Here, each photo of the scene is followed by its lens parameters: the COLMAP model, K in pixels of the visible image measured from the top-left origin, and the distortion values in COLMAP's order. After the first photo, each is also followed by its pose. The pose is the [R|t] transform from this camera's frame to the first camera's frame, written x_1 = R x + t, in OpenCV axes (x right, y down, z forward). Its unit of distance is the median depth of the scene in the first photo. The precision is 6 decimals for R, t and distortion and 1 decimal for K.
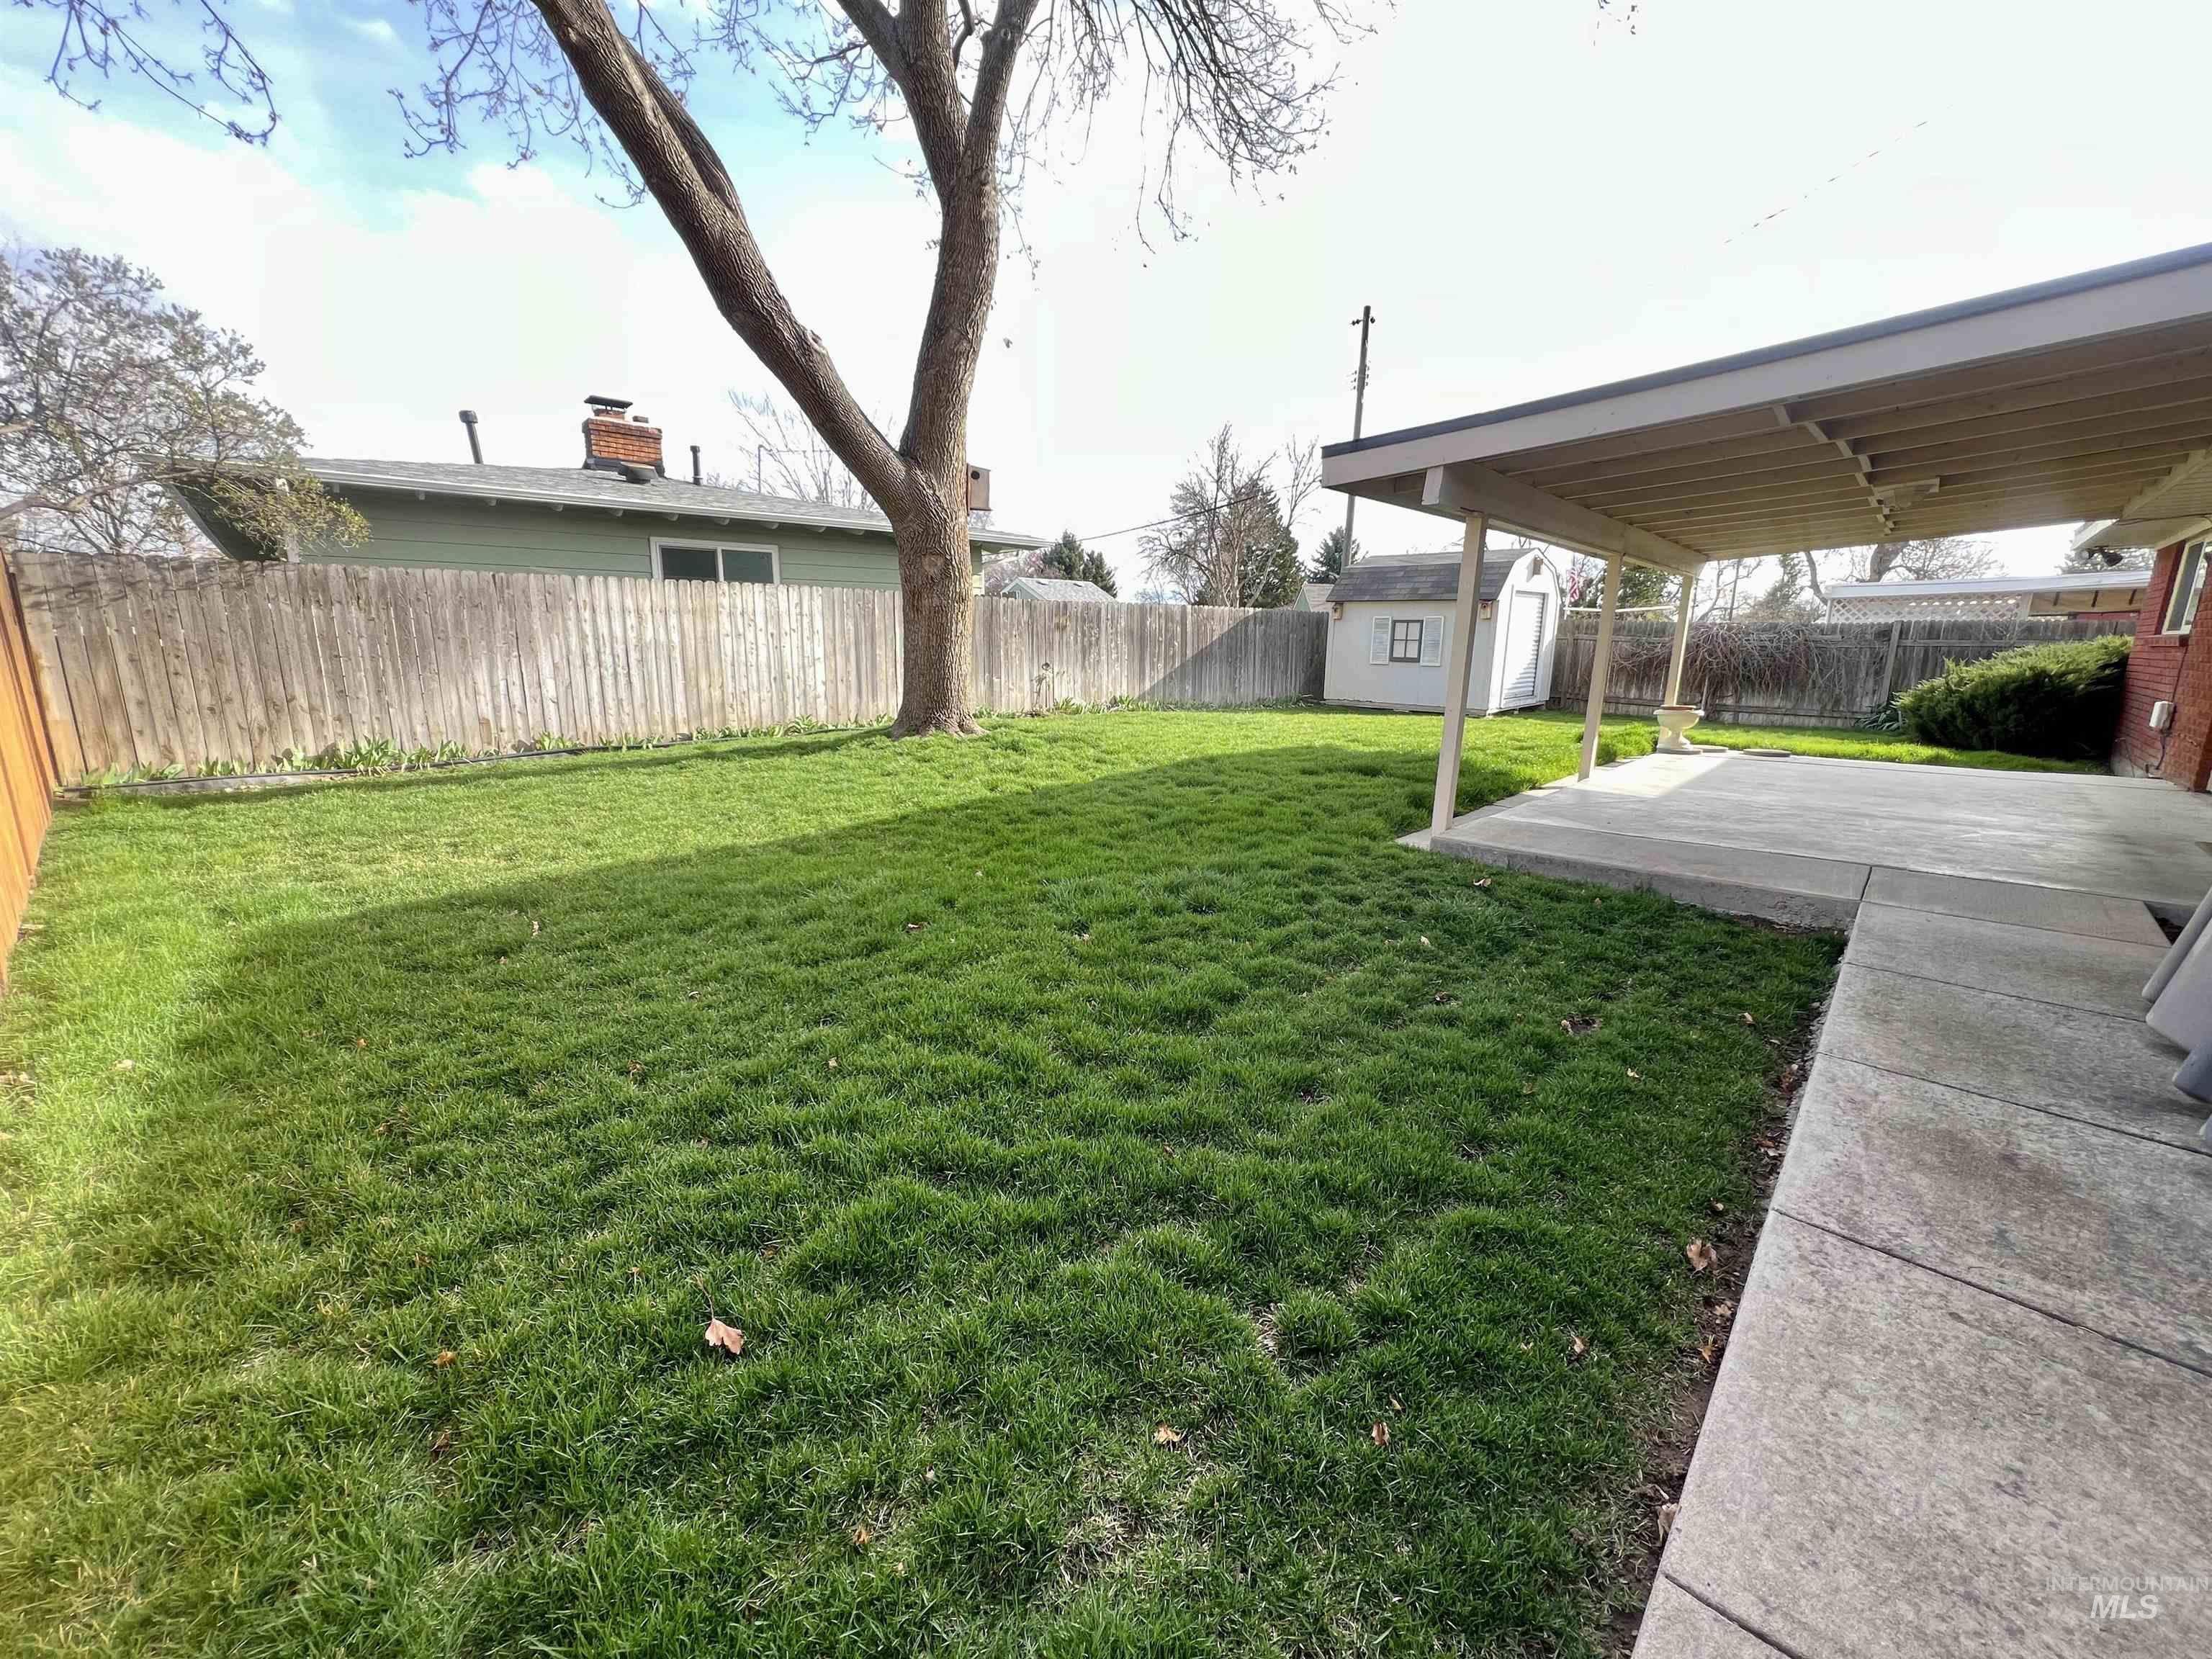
lens RADIAL K [[889.2, 0, 1095.0], [0, 889.2, 819.8], [0, 0, 1]] dist [0.000028, 0.001118]
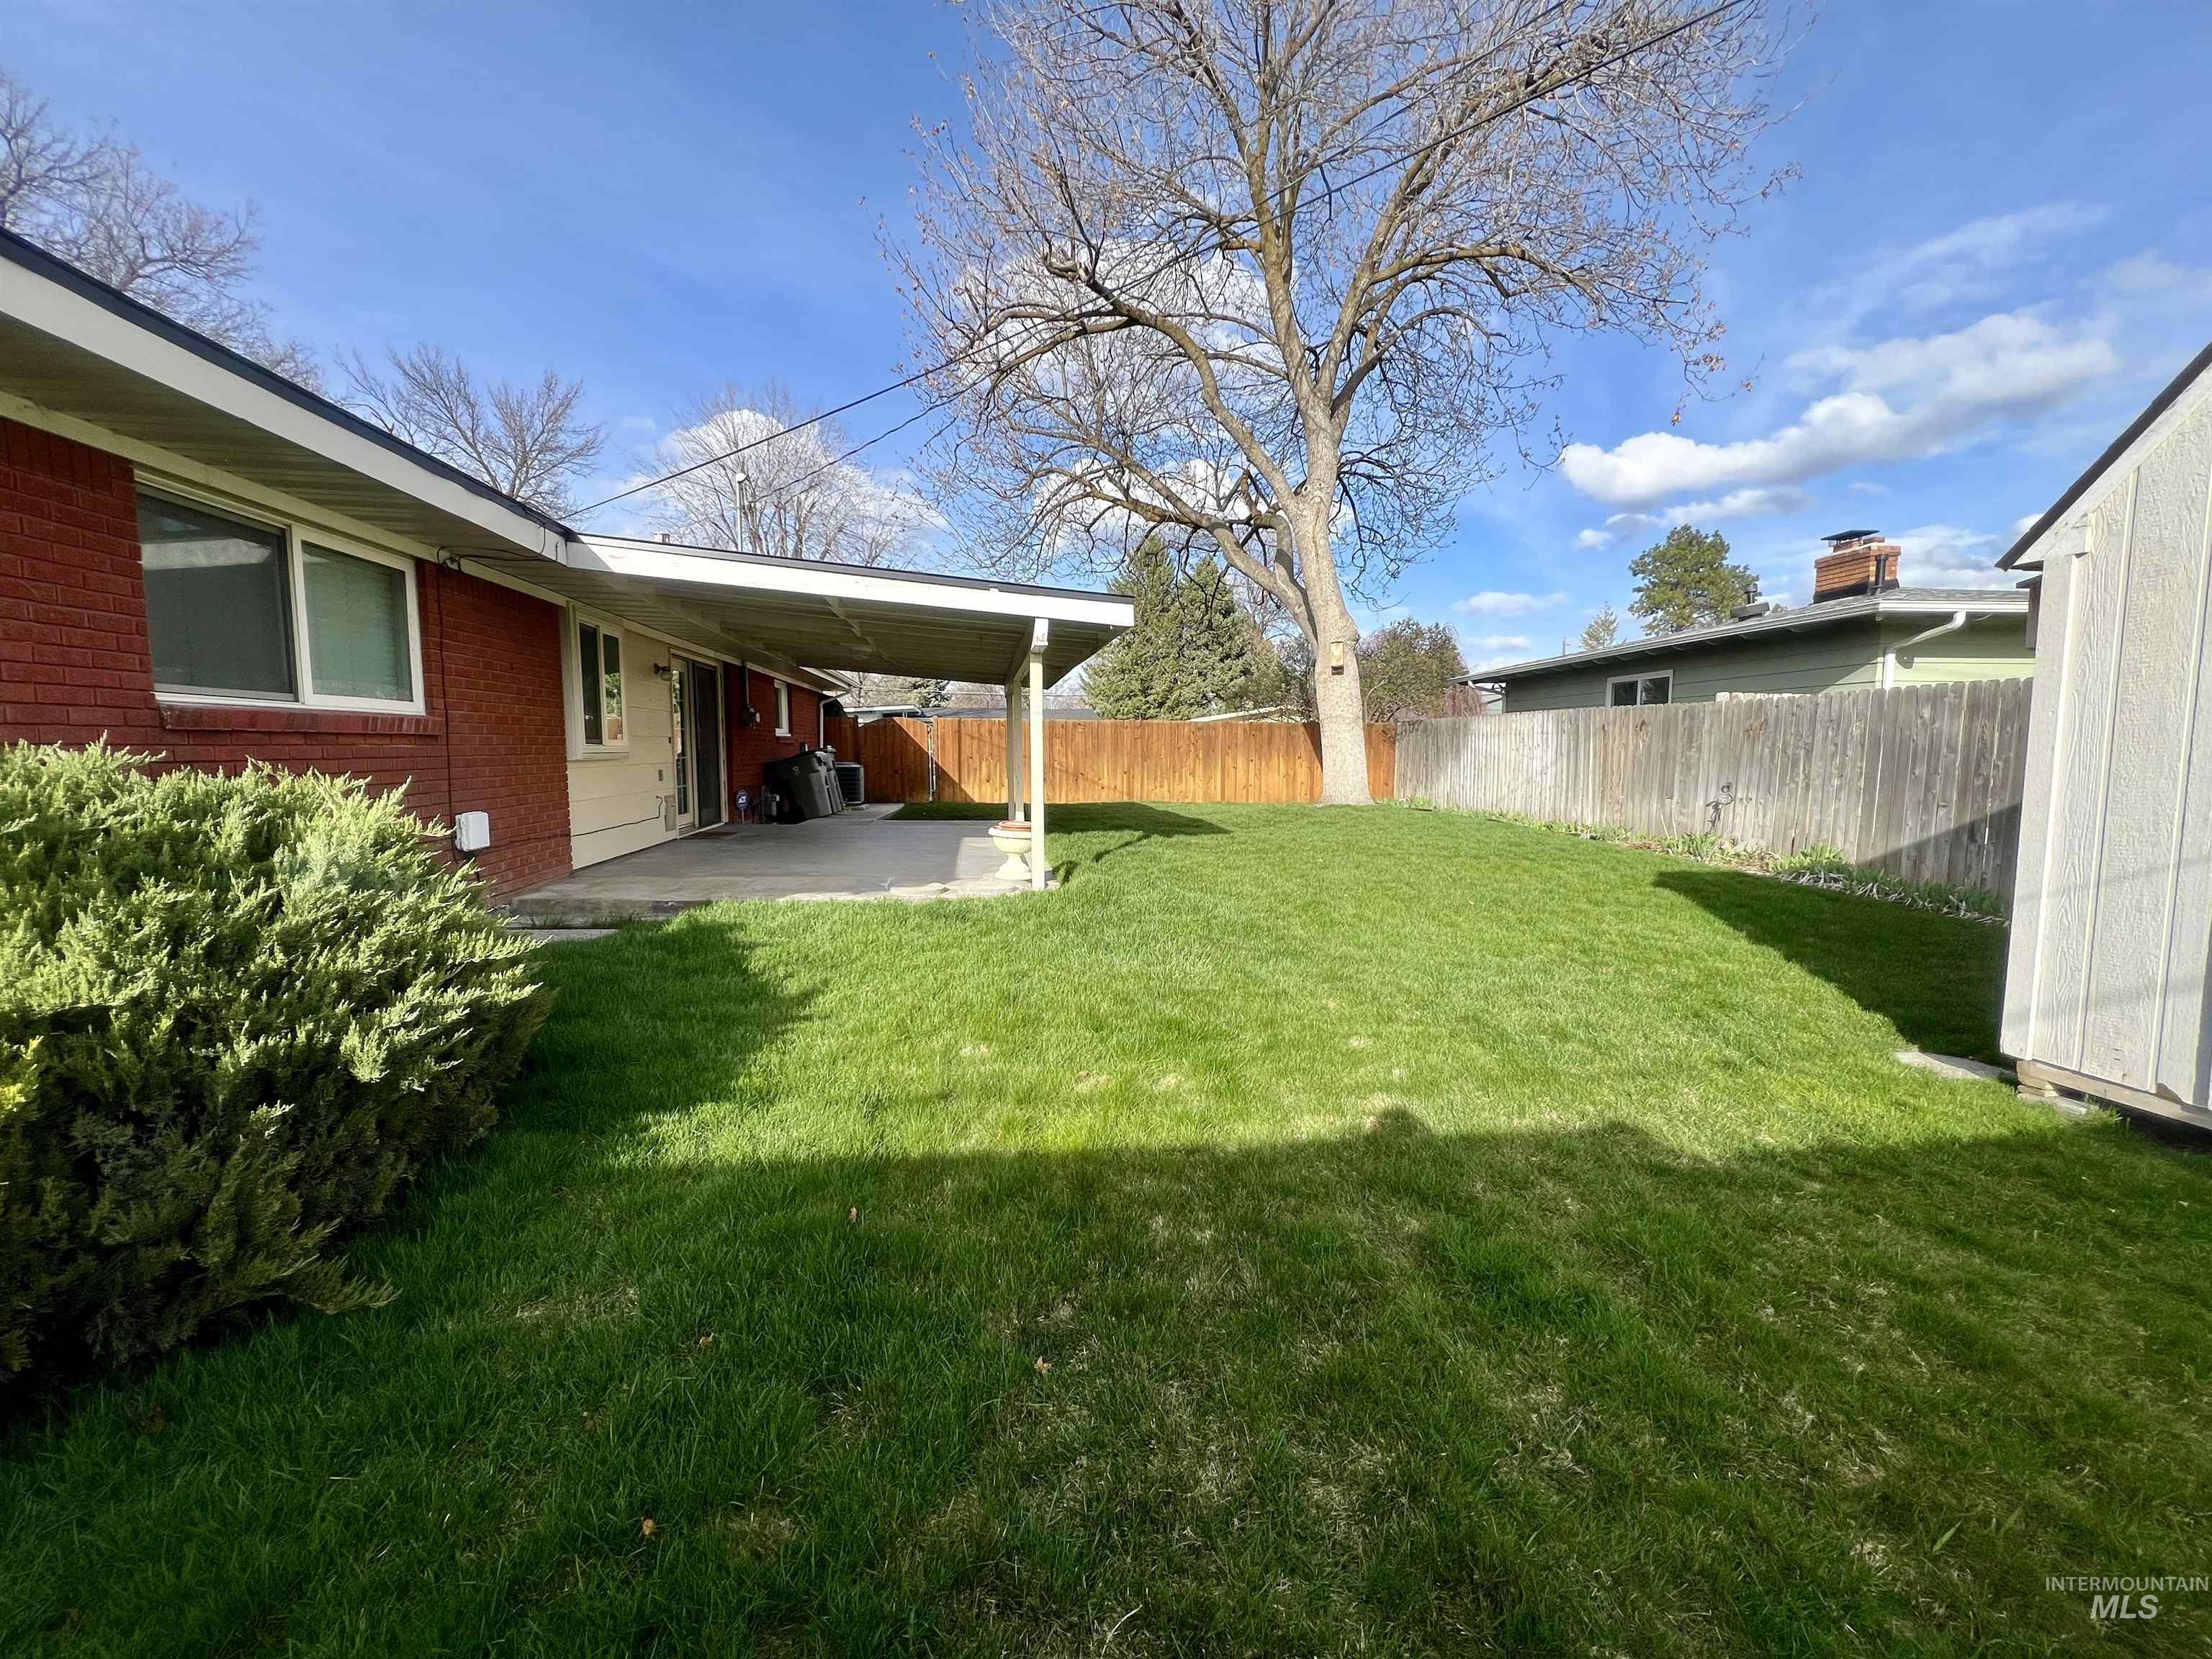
lens RADIAL K [[889.2, 0, 1102.7], [0, 889.2, 828.5], [0, 0, 1]] dist [0.000028, 0.001118]
pose [[-0.617659, 0.059994, -0.784154, 0.853117], [-0.168050, 0.963988, 0.206121, -0.207317], [0.768281, 0.259090, -0.585334, 1.049265]]
